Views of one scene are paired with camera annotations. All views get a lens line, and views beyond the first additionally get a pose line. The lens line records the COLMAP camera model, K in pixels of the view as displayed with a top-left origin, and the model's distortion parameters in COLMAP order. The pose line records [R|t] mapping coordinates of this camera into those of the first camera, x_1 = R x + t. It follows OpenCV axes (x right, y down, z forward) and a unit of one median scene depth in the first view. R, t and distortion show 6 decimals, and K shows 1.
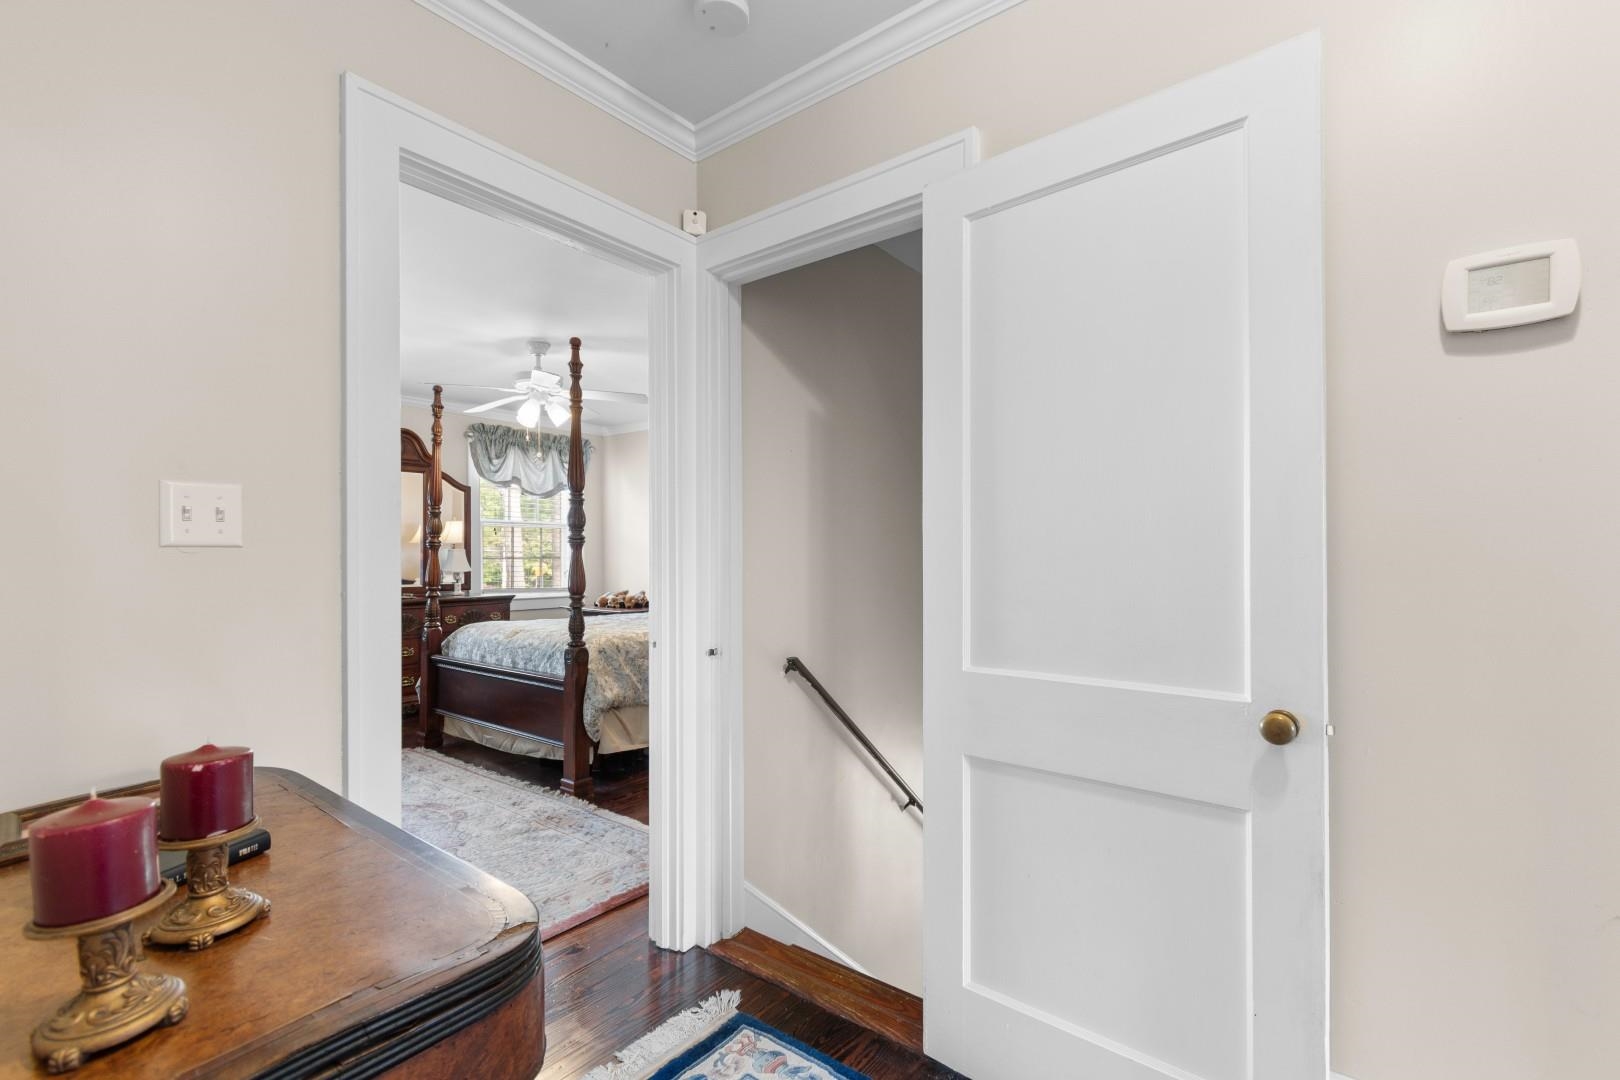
lens RADIAL K [[707.1, 0, 814.1], [0, 707.1, 543.7], [0, 0, 1]] dist [0.008764, -0.003140]
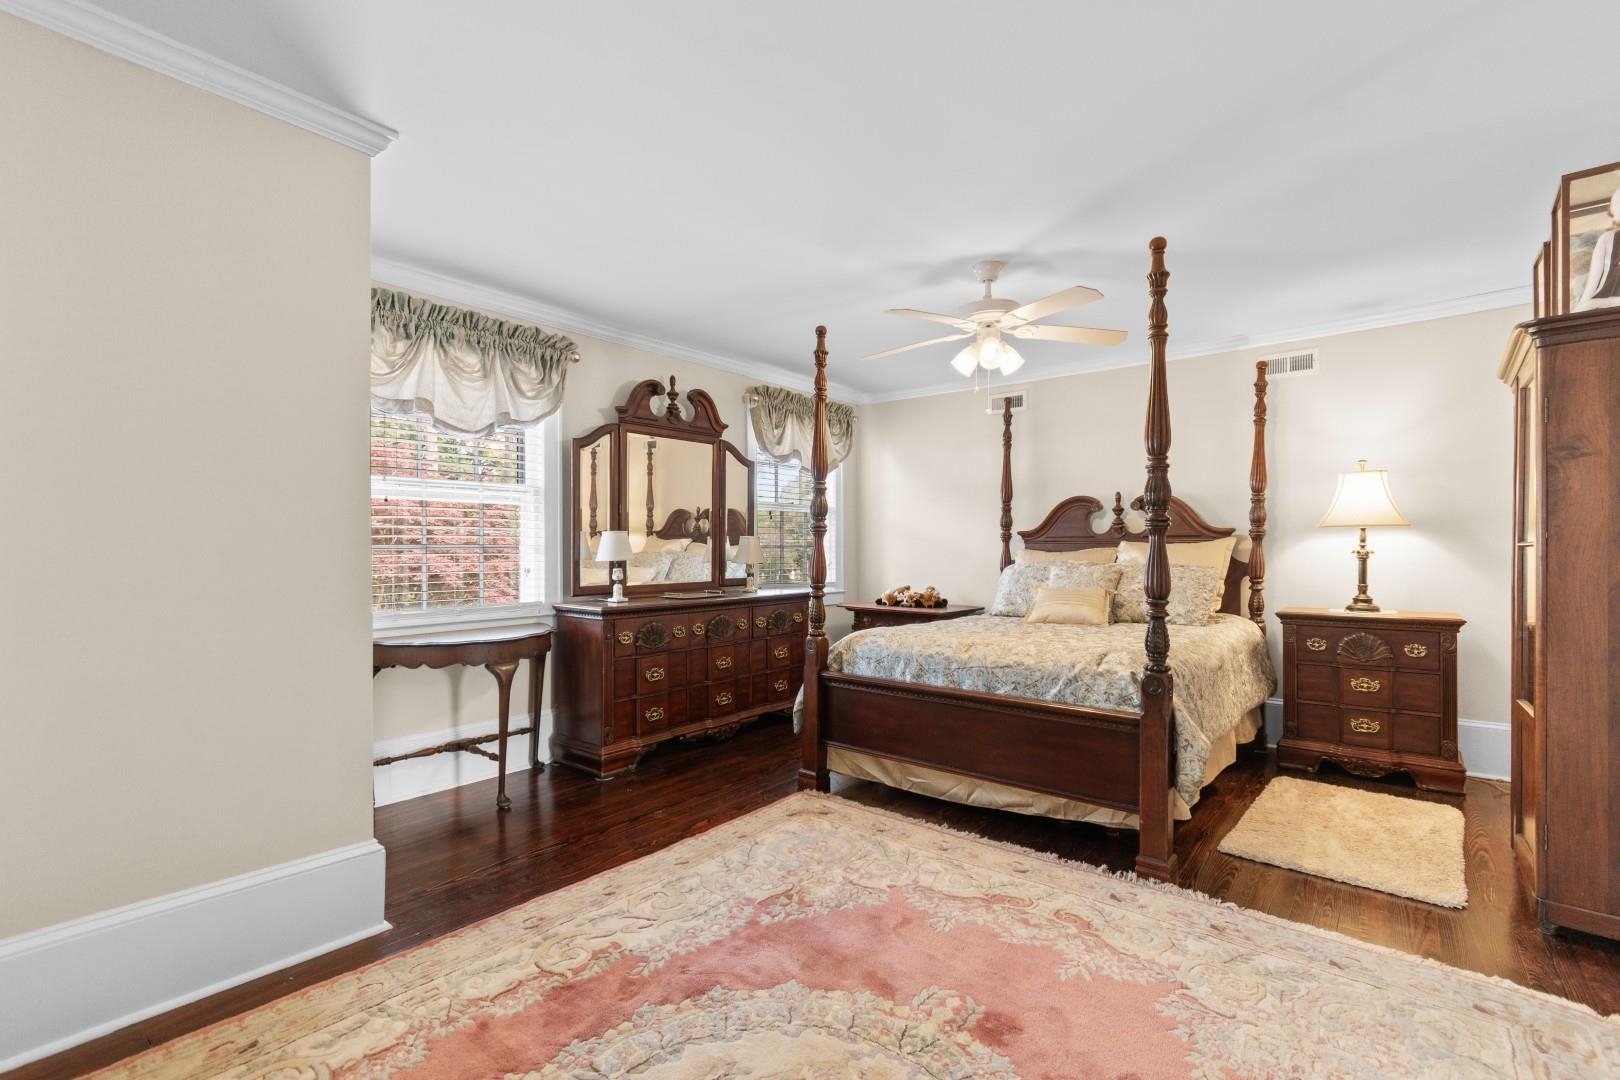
lens RADIAL K [[707.1, 0, 805.6], [0, 707.1, 543.7], [0, 0, 1]] dist [0.008764, -0.003140]
pose [[0.999826, 0.002814, -0.018464, -0.556709], [-0.002563, 0.999904, 0.013597, 0.006256], [0.018500, -0.013547, 0.999737, 0.231107]]
